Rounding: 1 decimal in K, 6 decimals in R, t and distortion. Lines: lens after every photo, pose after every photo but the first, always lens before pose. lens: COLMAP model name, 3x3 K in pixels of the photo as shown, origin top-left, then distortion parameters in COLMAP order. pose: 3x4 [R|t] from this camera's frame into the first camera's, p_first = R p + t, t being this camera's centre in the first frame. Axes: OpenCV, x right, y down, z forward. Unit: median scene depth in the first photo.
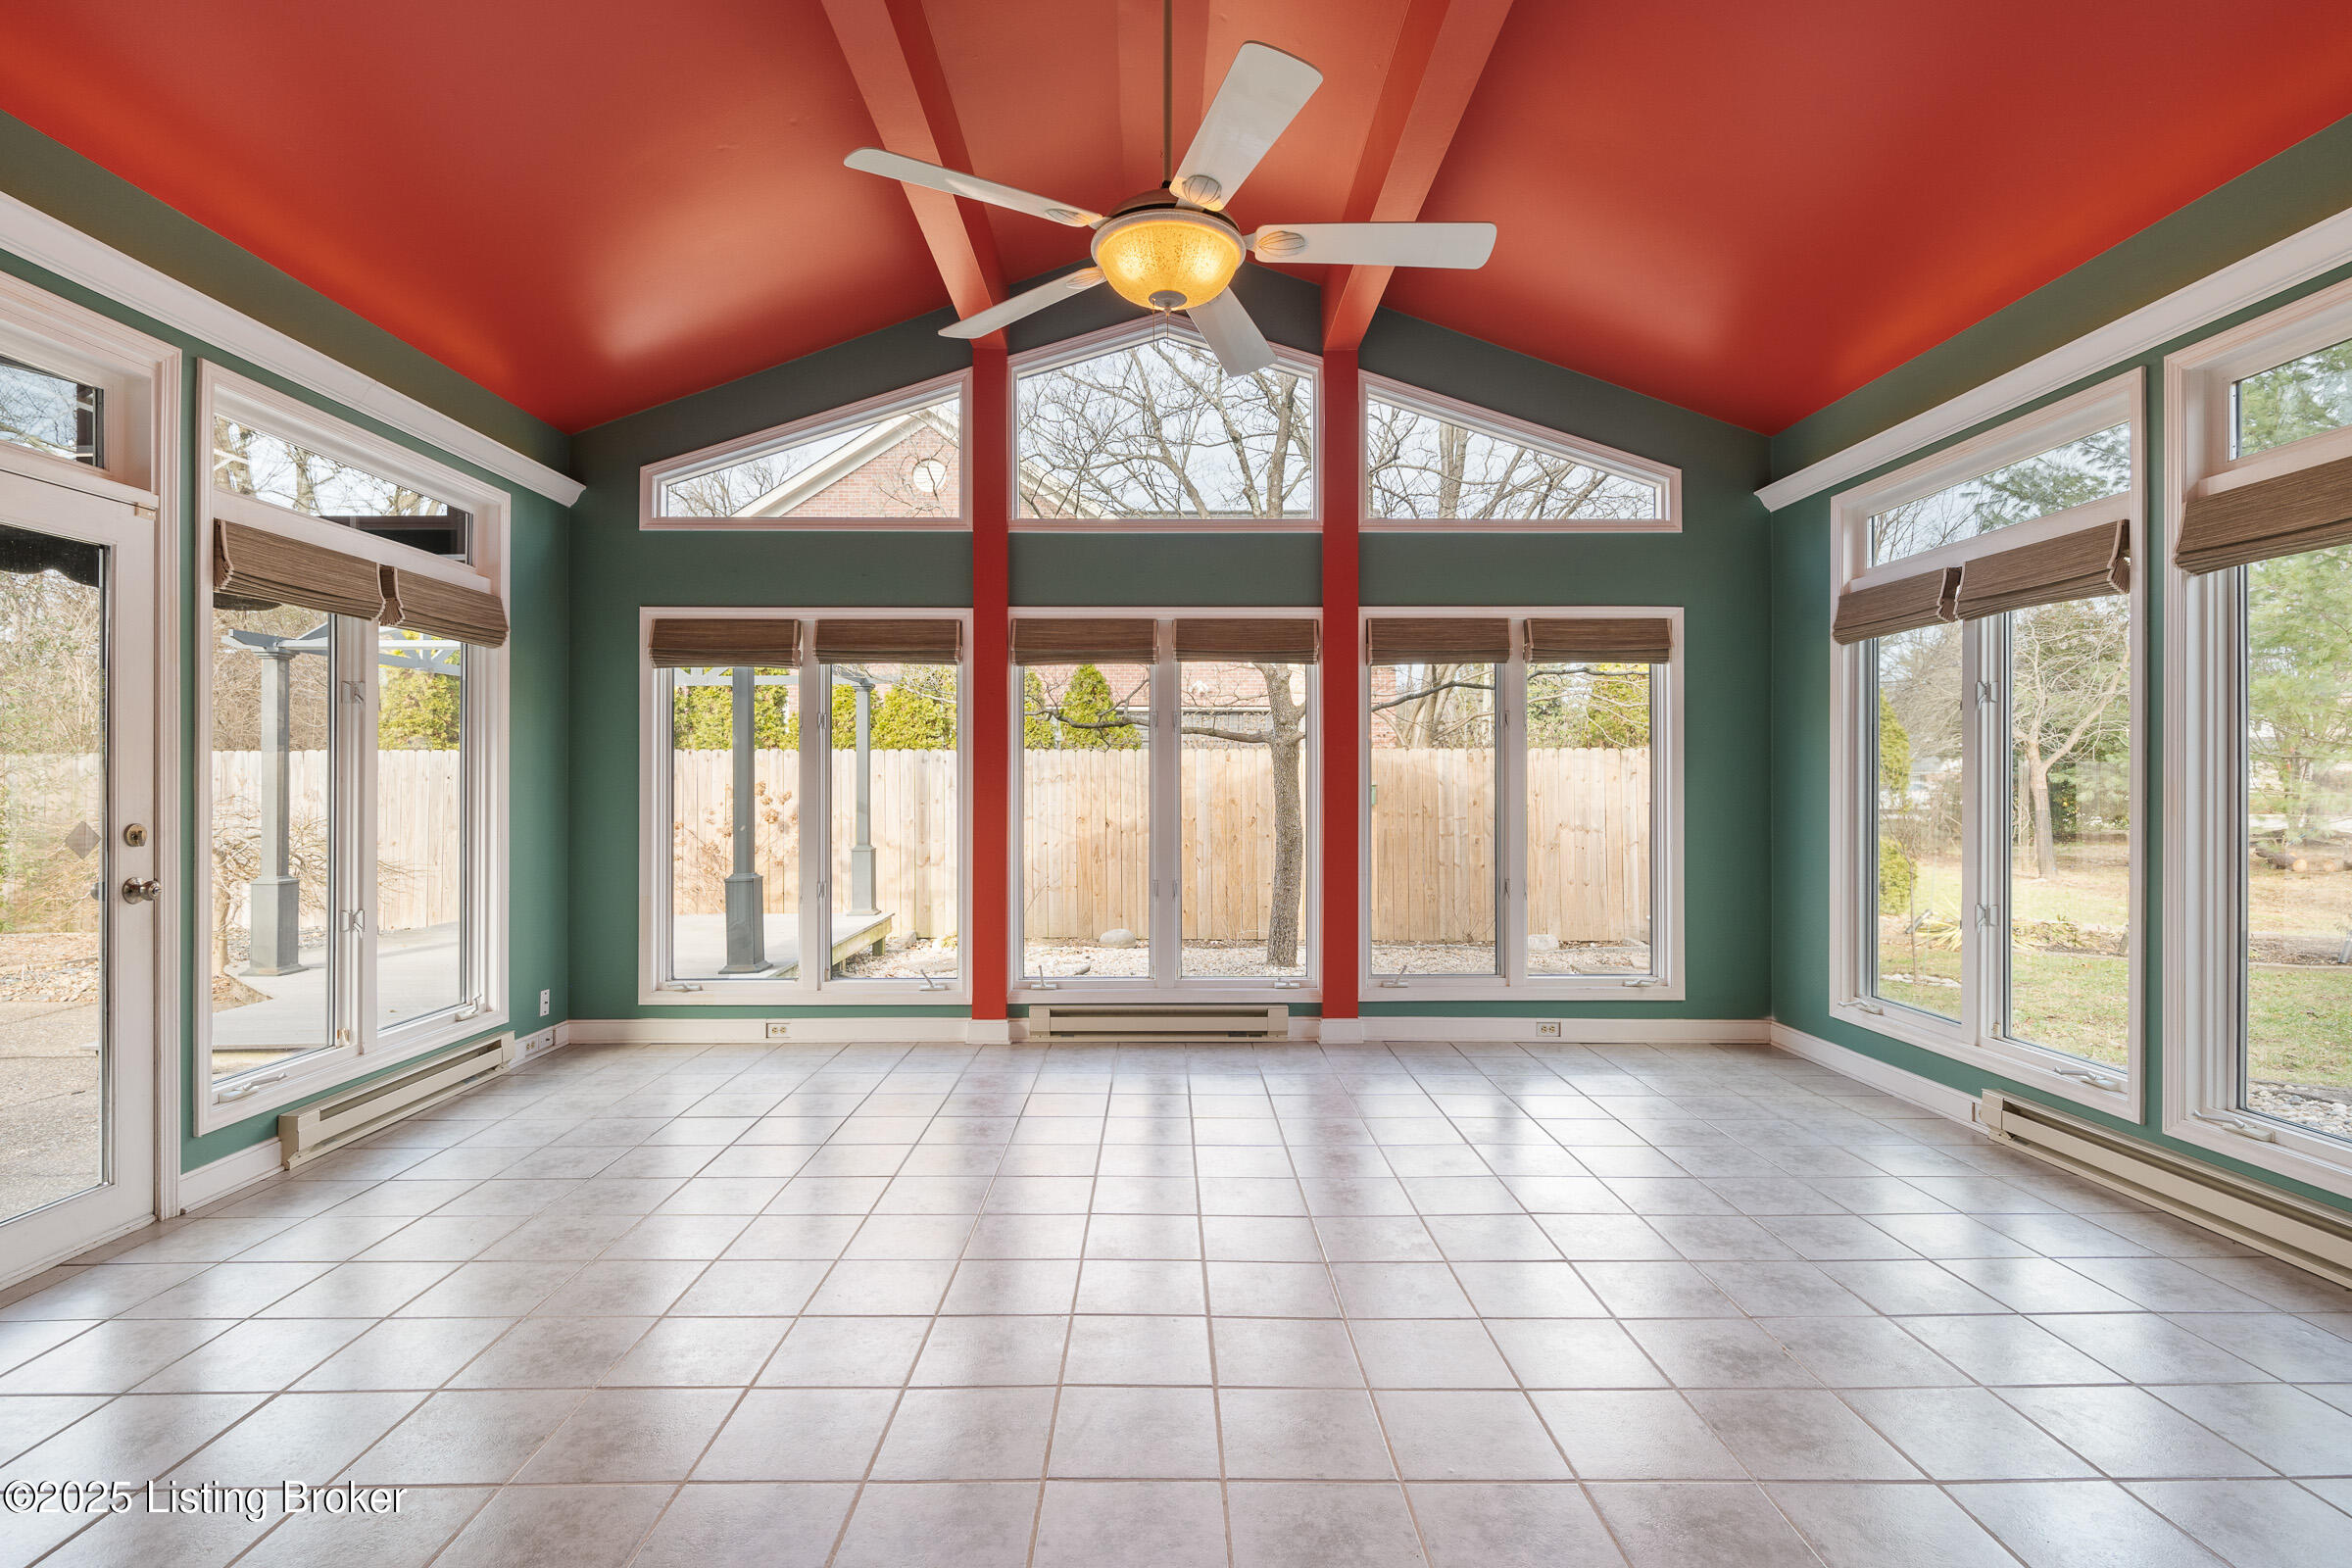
lens RADIAL K [[1148.8, 0, 1172.4], [0, 1148.8, 774.4], [0, 0, 1]] dist [0.002929, -0.000081]
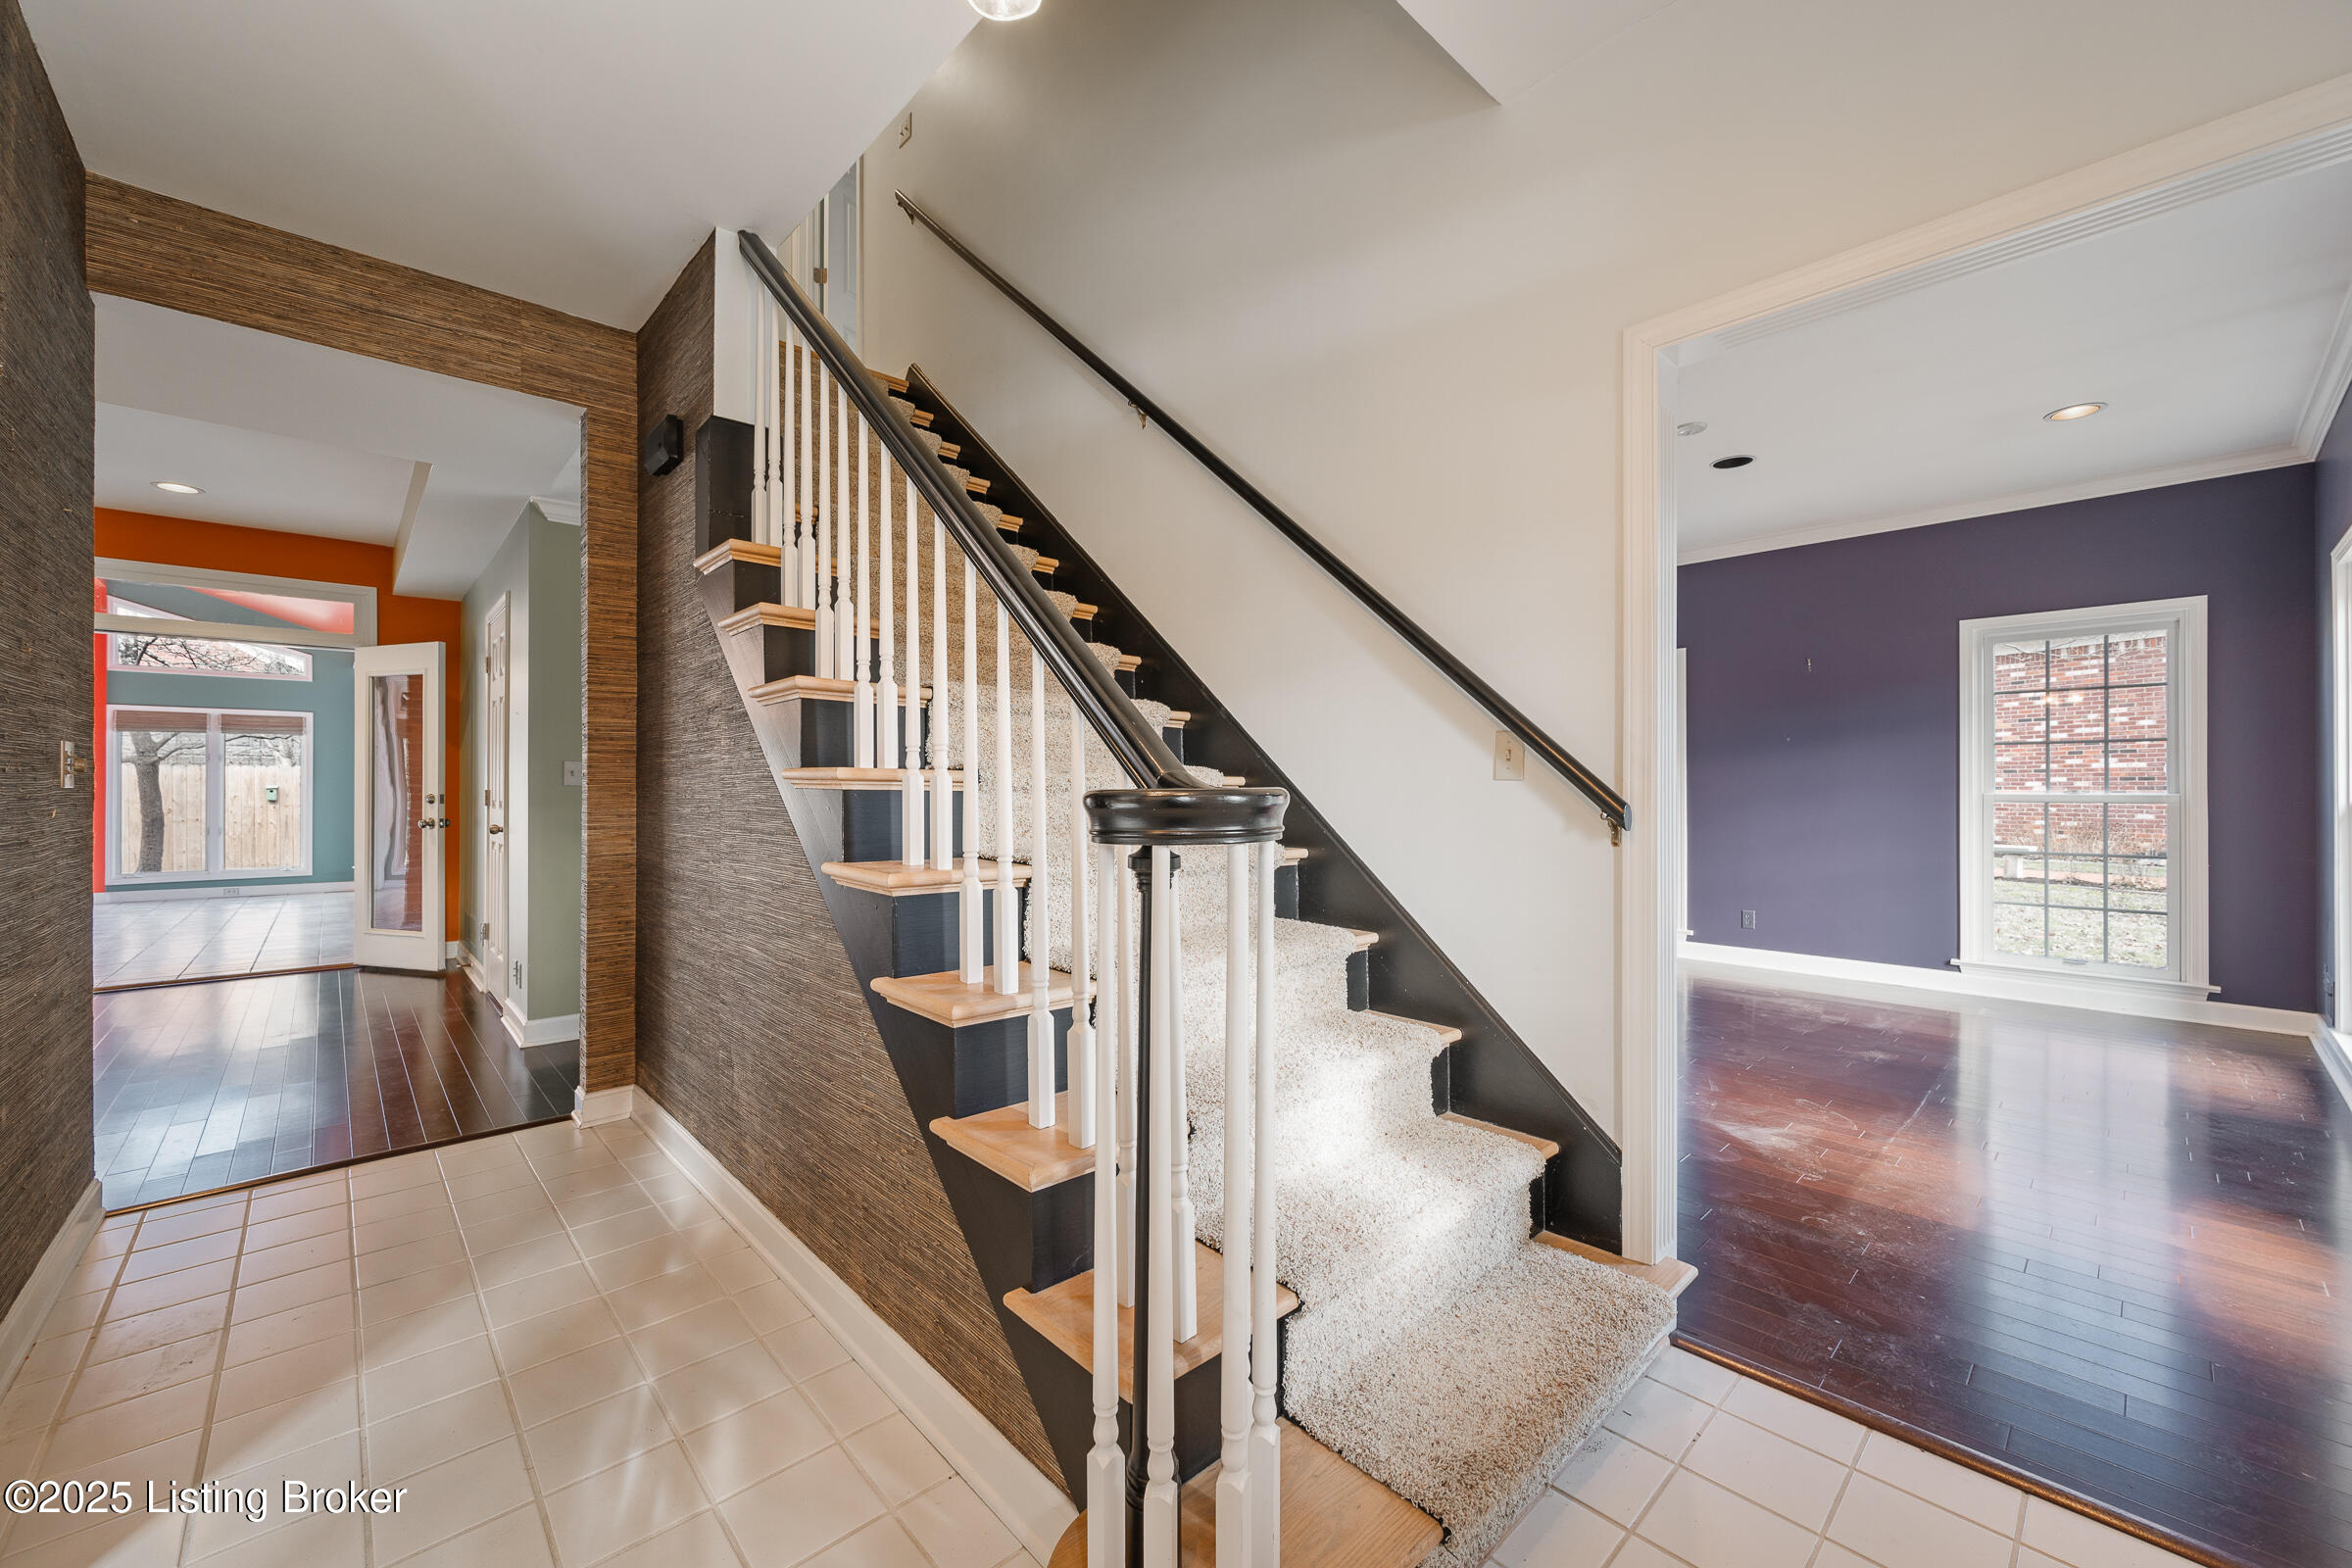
lens RADIAL K [[924.2, 0, 1193.4], [0, 924.2, 781.6], [0, 0, 1]] dist [-0.000624, 0.000175]
pose [[0.741912, 0.003648, 0.670488, 0.519859], [-0.002117, 0.999993, -0.003099, 0.002178], [-0.670494, 0.000880, 0.741914, -1.697831]]
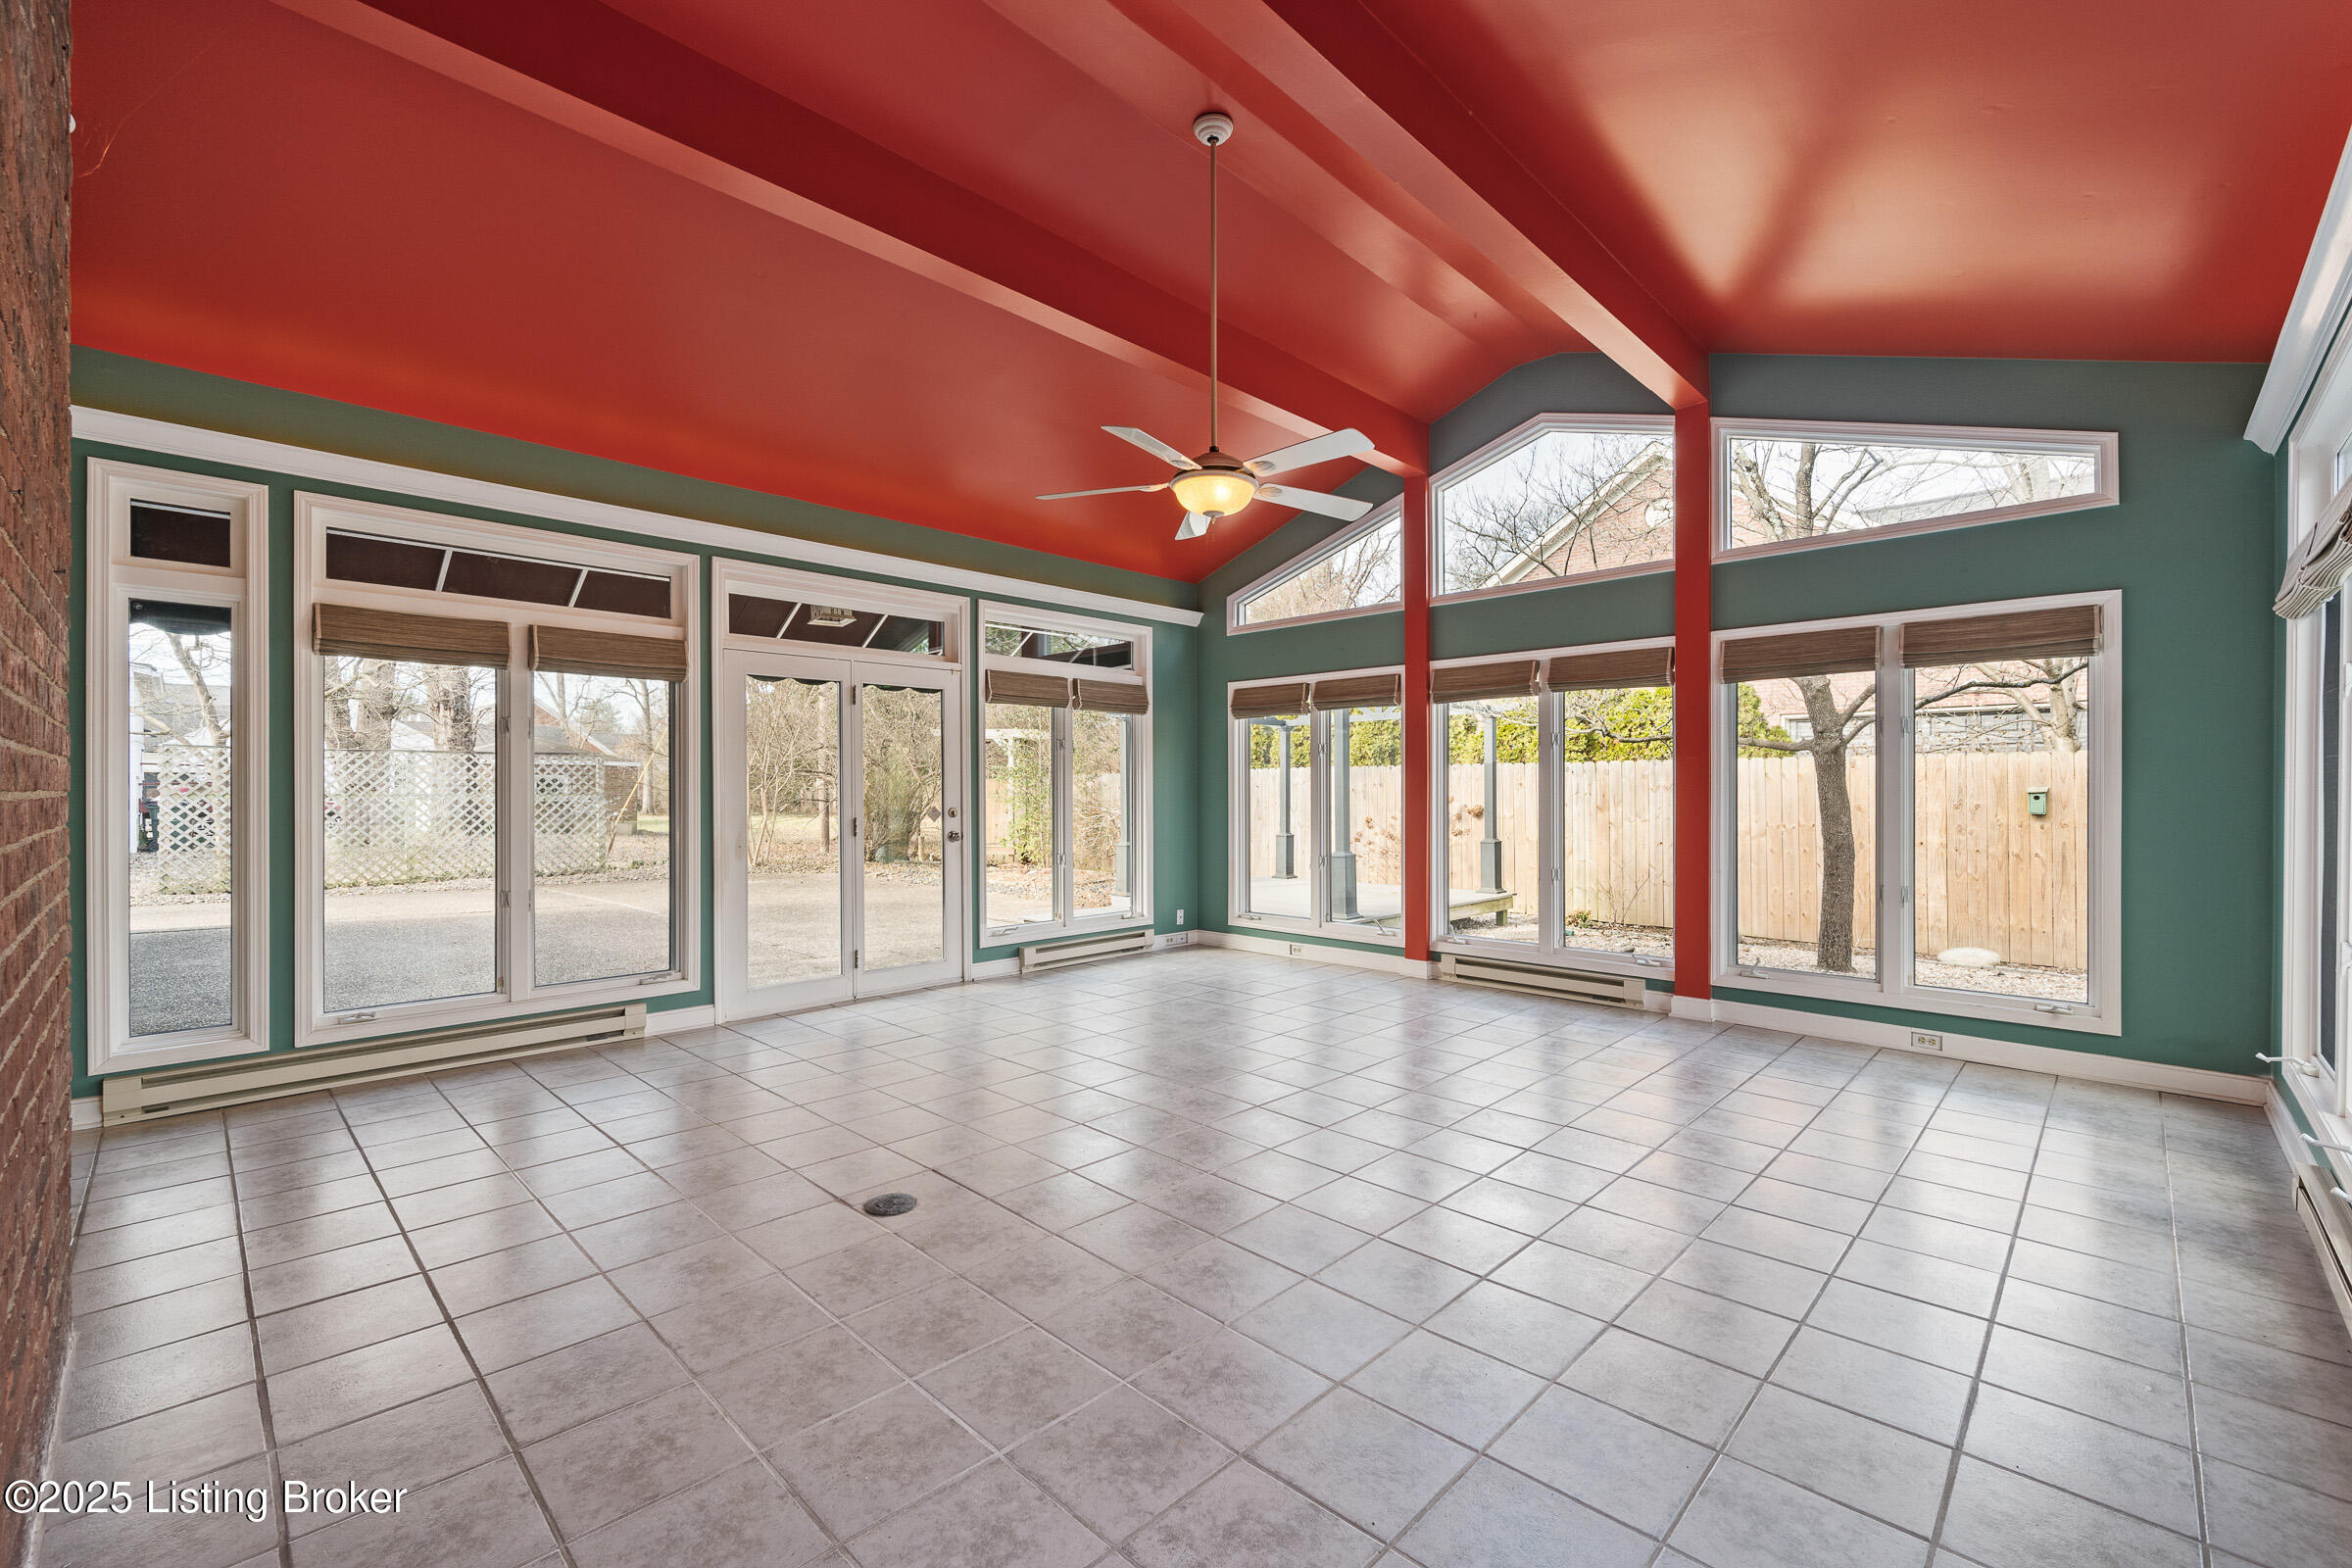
lens RADIAL K [[978.7, 0, 1161.6], [0, 978.7, 795.2], [0, 0, 1]] dist [-0.001442, 0.000306]
pose [[0.701152, 0.003421, -0.713004, 0.466423], [0.005899, 0.999926, 0.010598, -0.000451], [0.712987, -0.011637, 0.701080, -0.047765]]
